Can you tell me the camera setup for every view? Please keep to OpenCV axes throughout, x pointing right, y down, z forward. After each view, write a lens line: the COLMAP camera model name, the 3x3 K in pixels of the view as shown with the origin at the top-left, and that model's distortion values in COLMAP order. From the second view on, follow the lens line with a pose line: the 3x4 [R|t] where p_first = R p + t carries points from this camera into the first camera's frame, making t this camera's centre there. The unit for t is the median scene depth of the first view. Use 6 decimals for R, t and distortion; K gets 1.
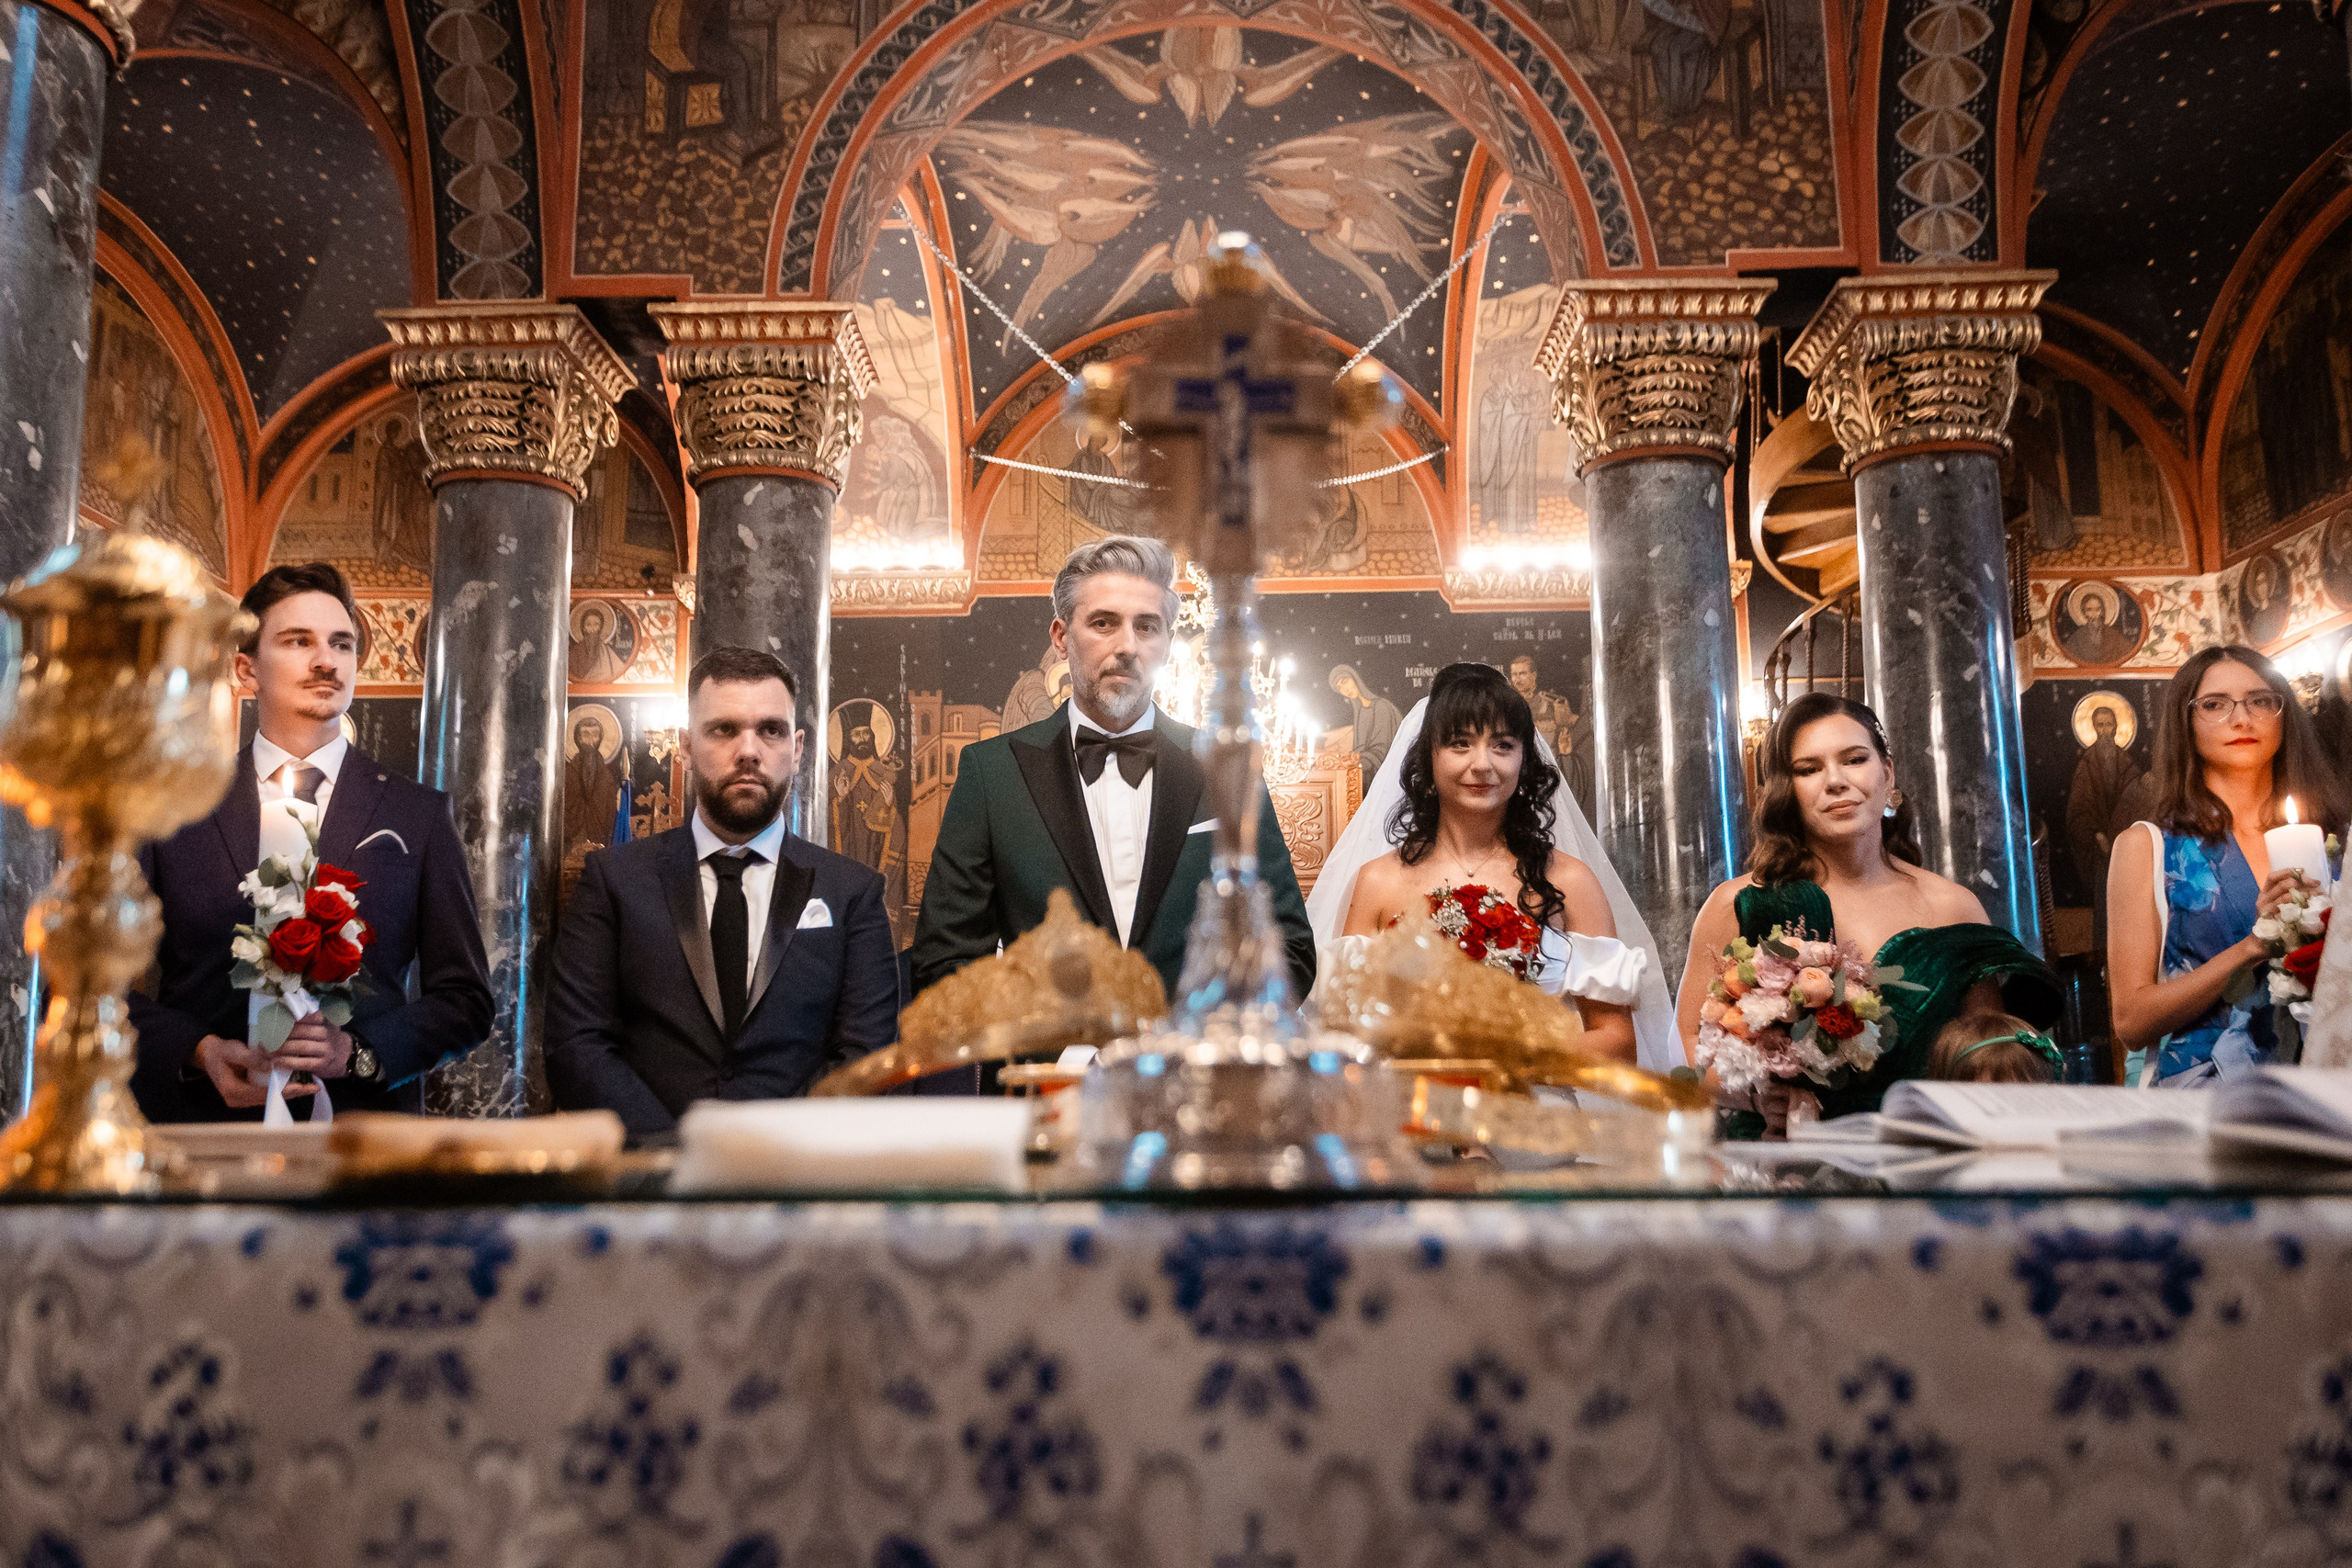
lens RADIAL K [[1984.9, 0, 1138.6], [0, 1984.9, 778.8], [0, 0, 1]] dist [-0.000673, 0.025012]
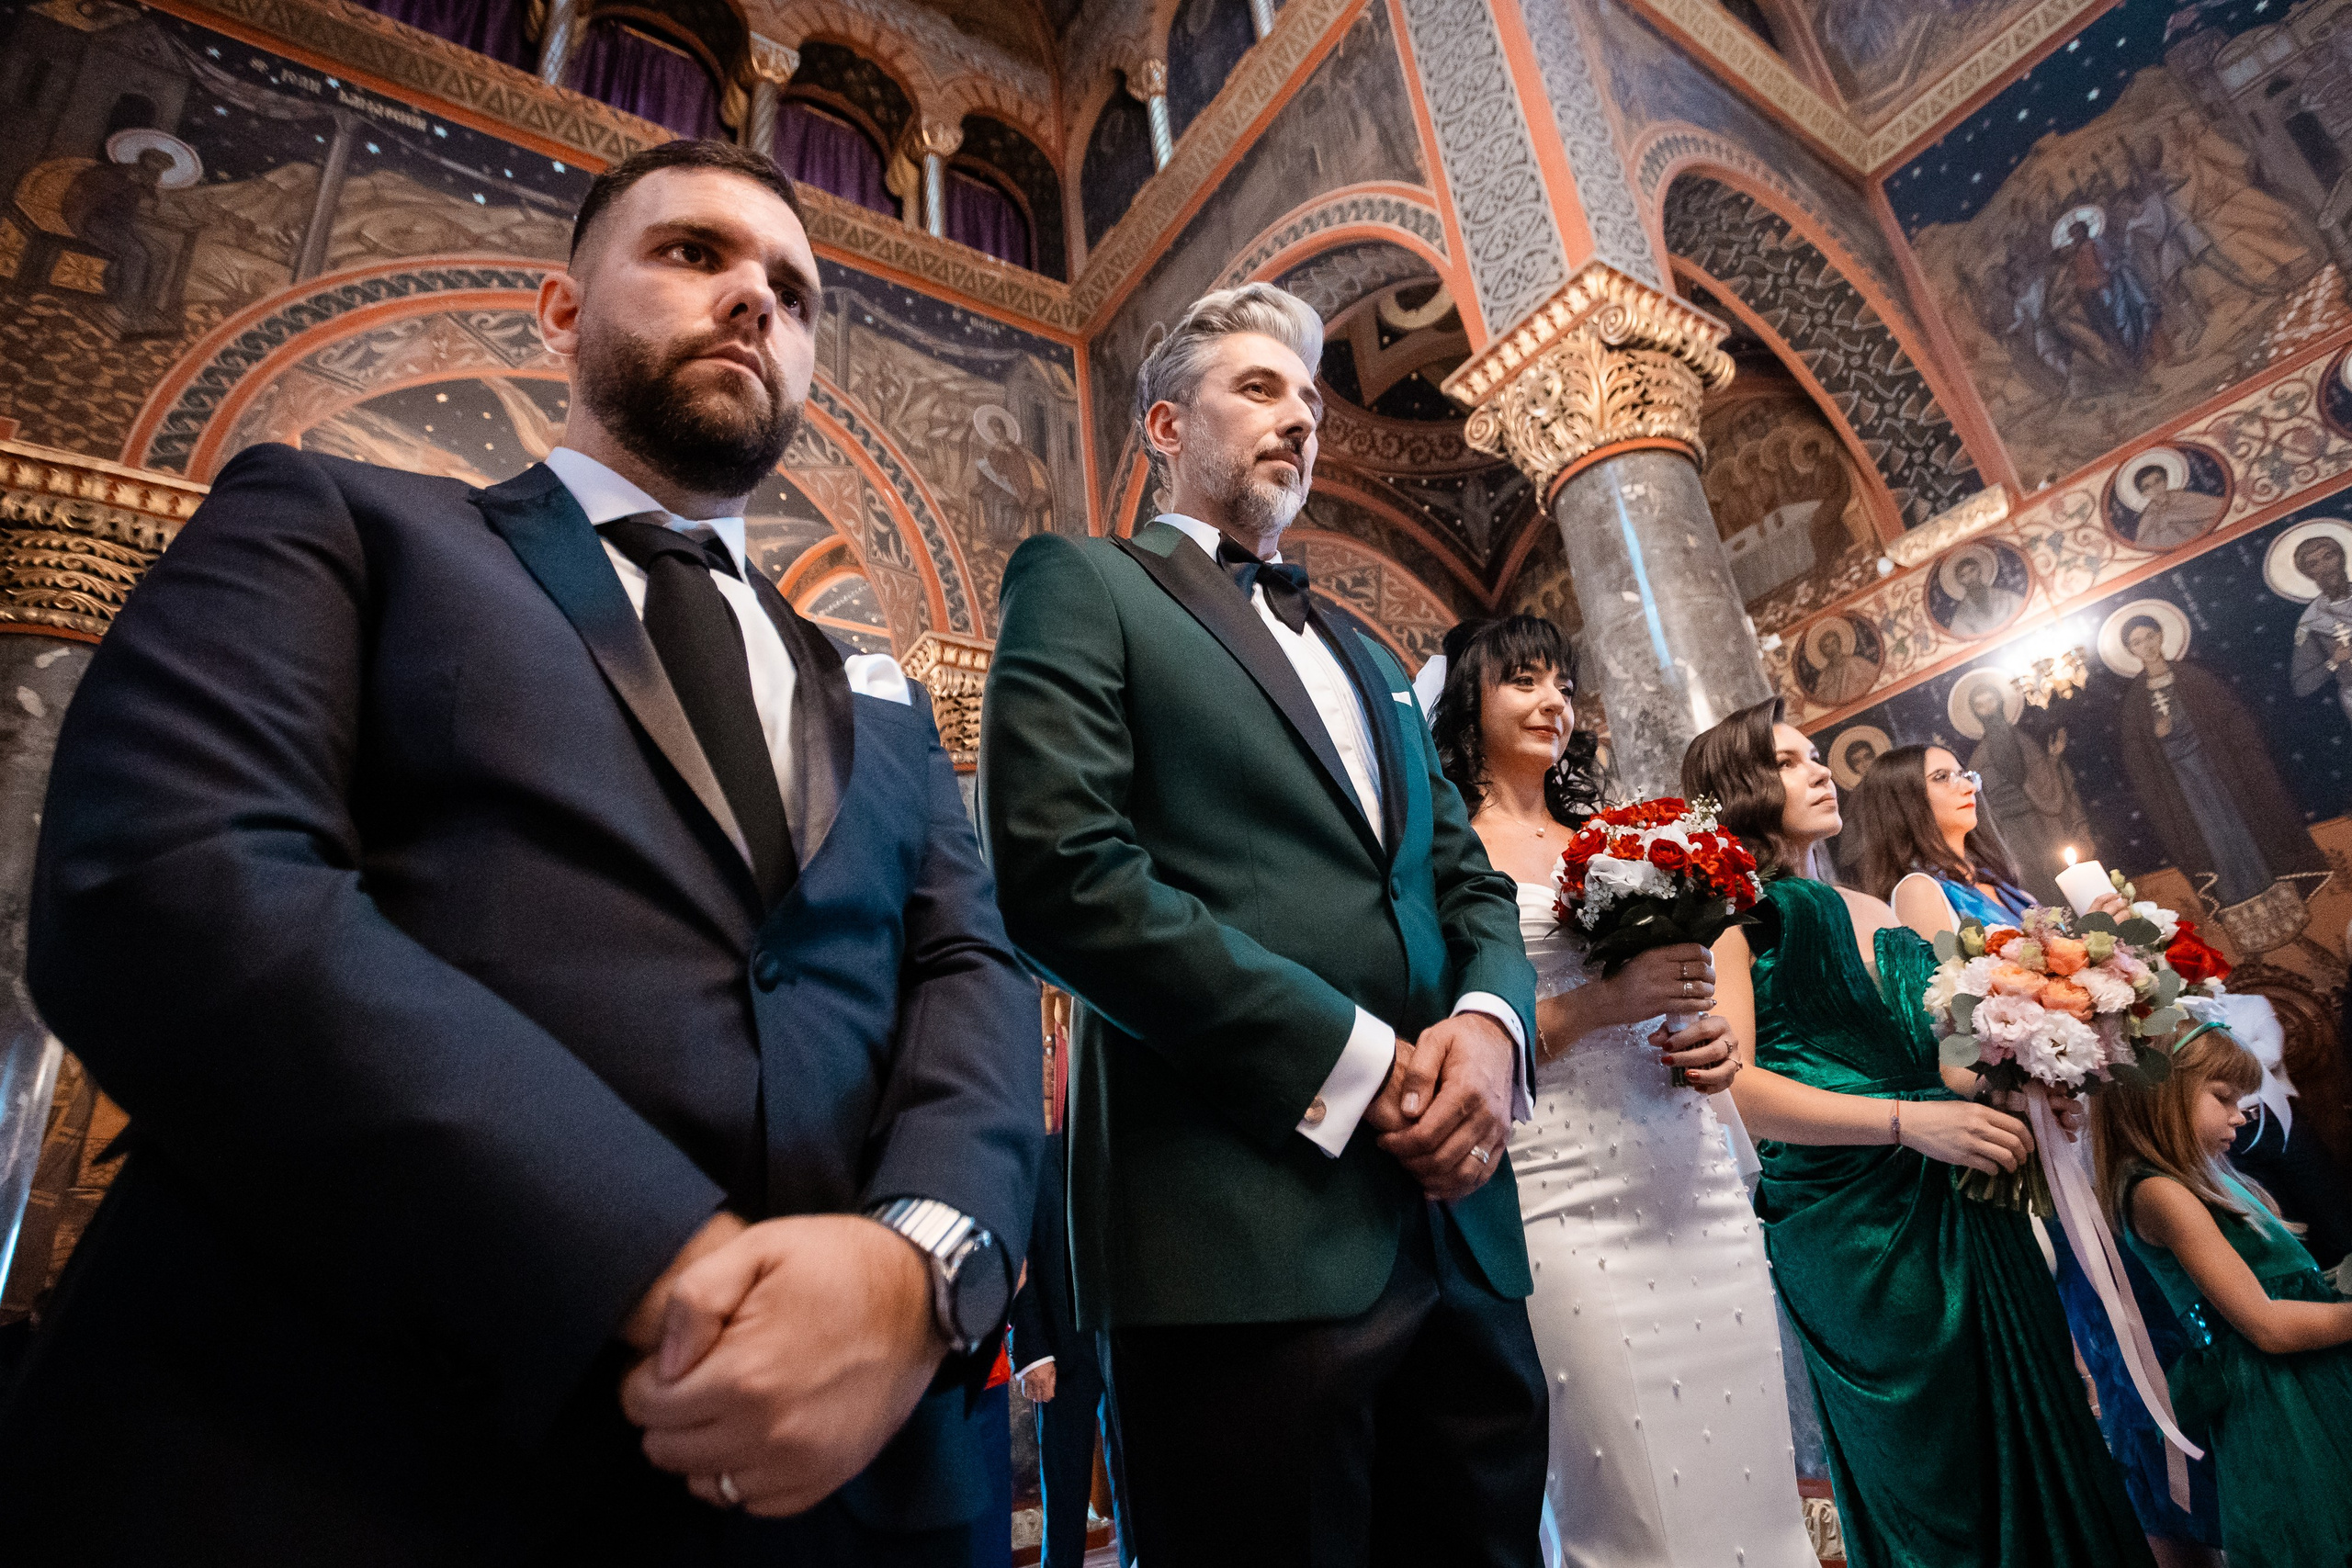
lens RADIAL K [[1255.5, 0, 1259.2], [0, 1255.5, 750.8], [0, 0, 1]] dist [-0.053596, 0.021718]
pose [[0.779790, 0.165936, 0.603650, -0.093934], [0.015771, 0.958720, -0.283914, 0.059399], [-0.625843, 0.230913, 0.744983, 0.265351]]
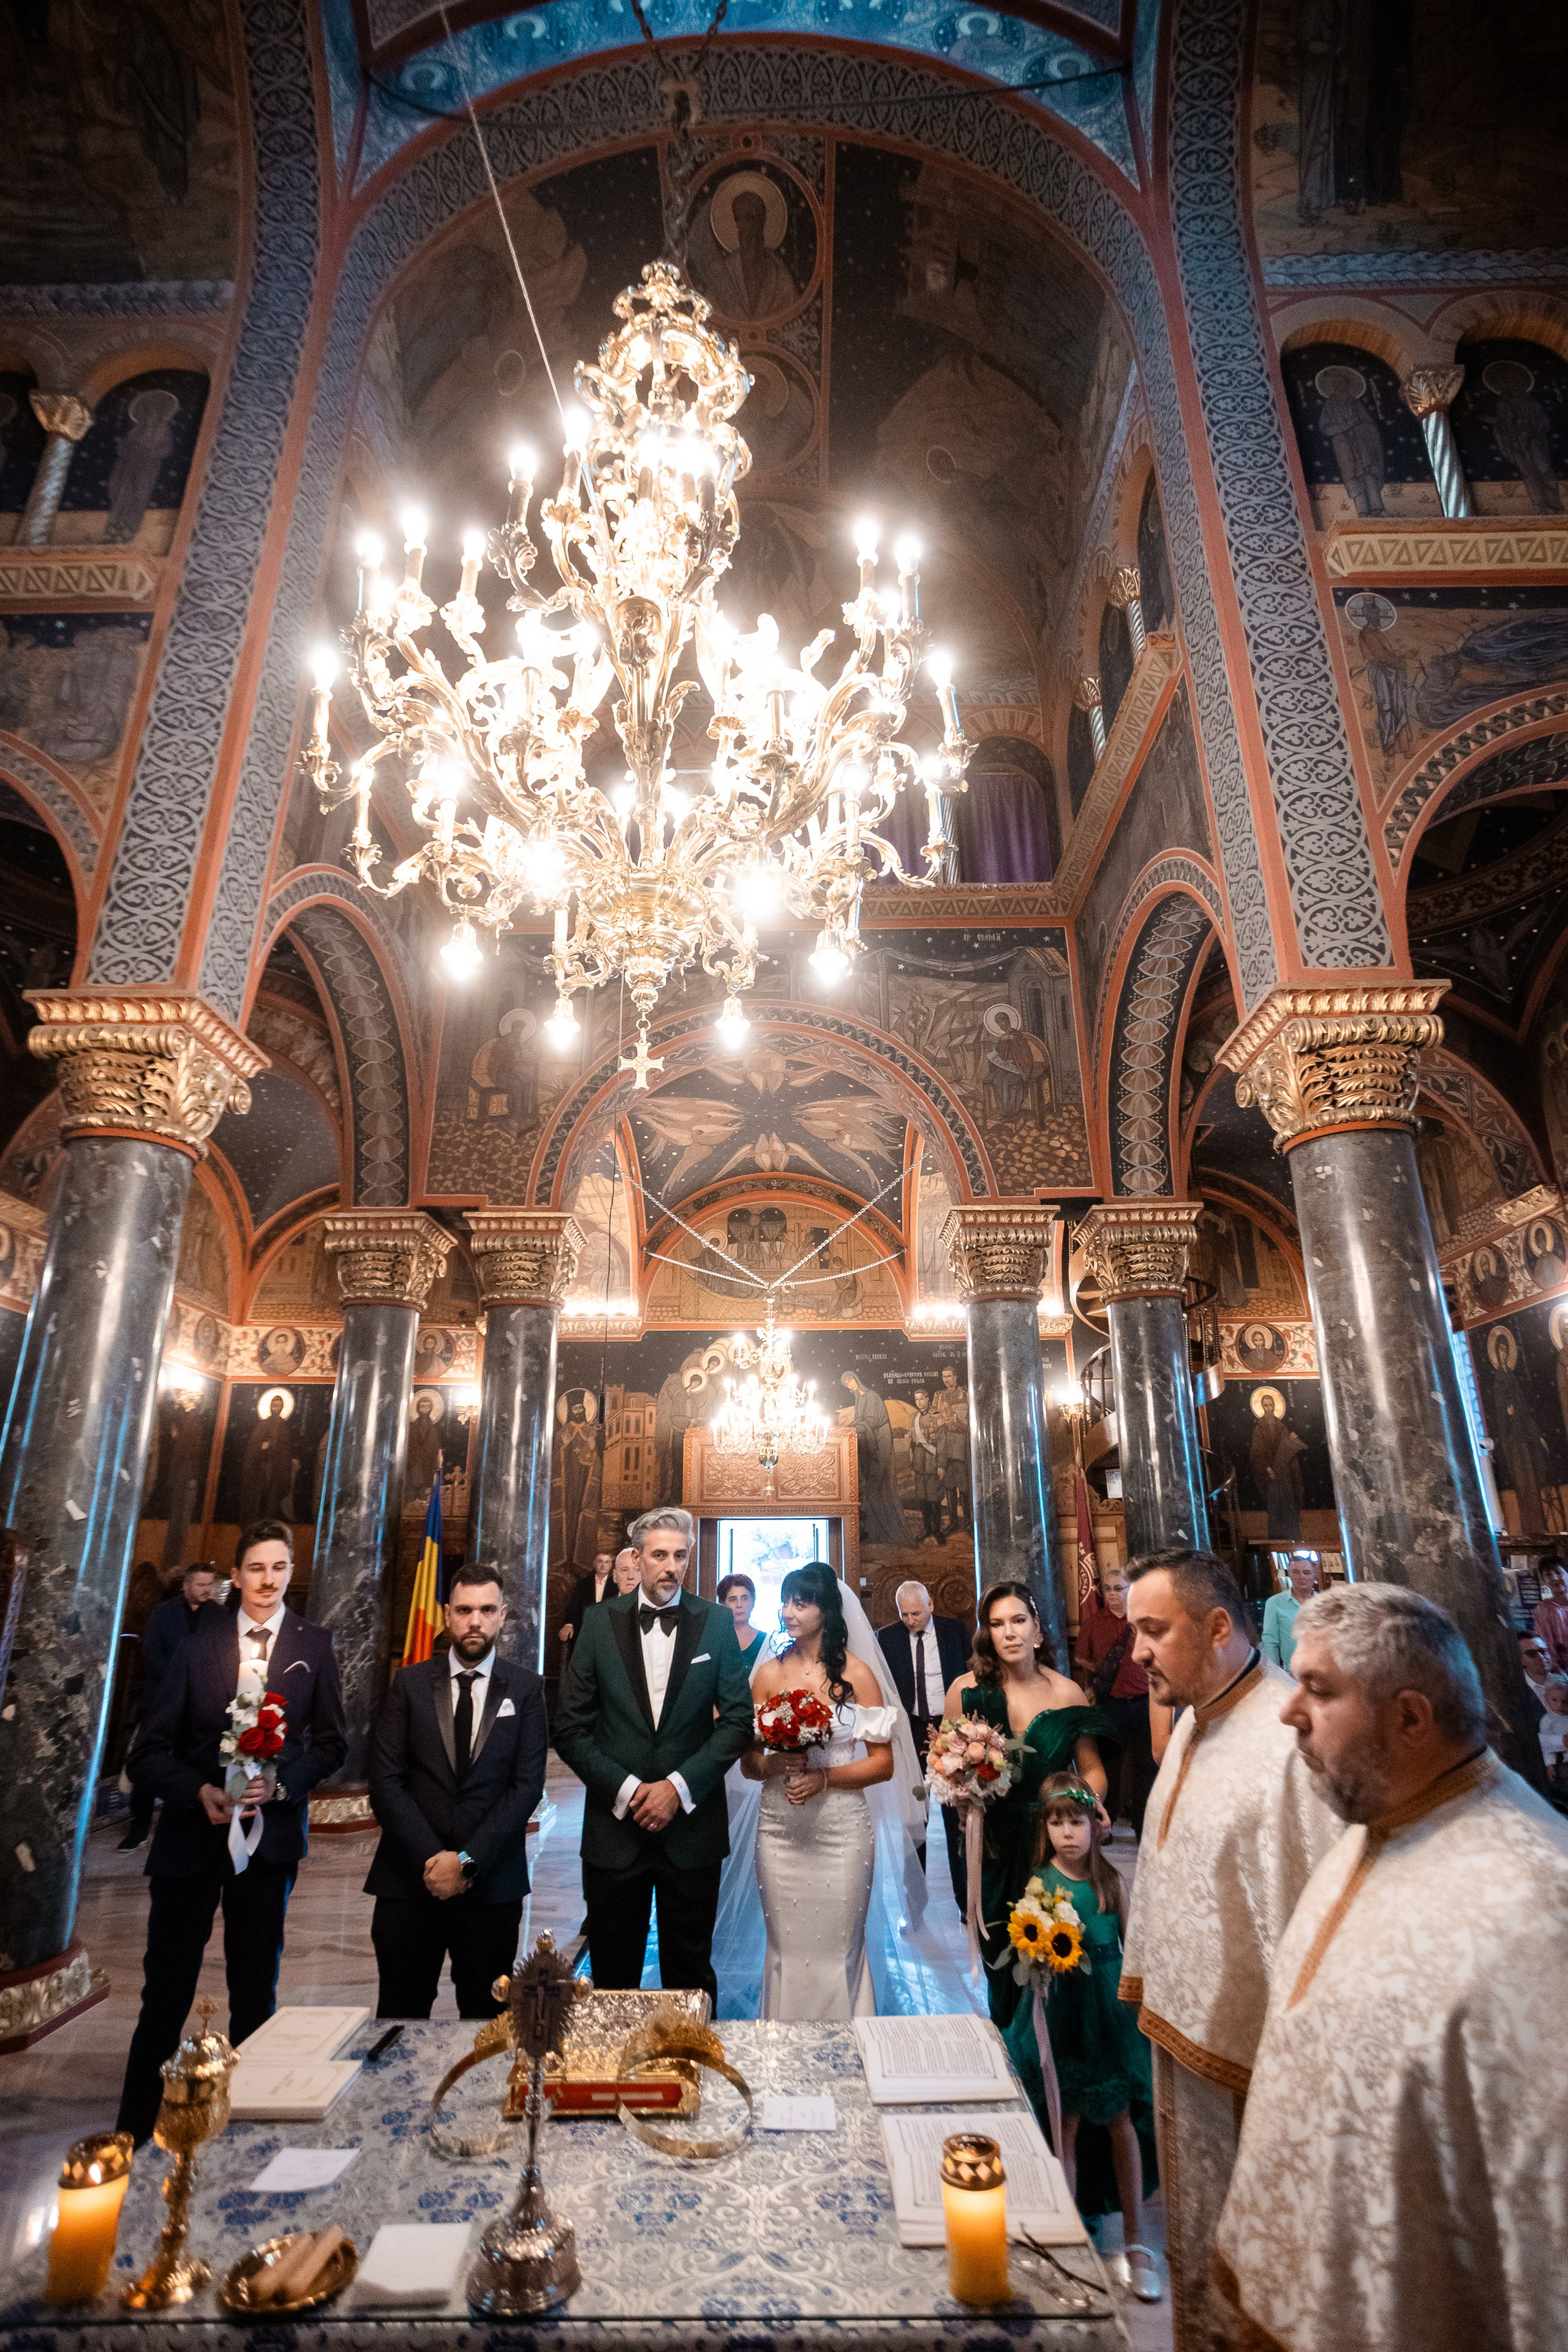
lens RADIAL K [[1162.1, 0, 786.5], [0, 1162.1, 1148.6], [0, 0, 1]] dist [-0.045054, 0.002577]
pose [[0.999744, 0.007020, 0.021520, 0.034187], [-0.003088, 0.984101, -0.177581, -0.104294], [-0.022425, 0.177469, 0.983871, -0.095024]]
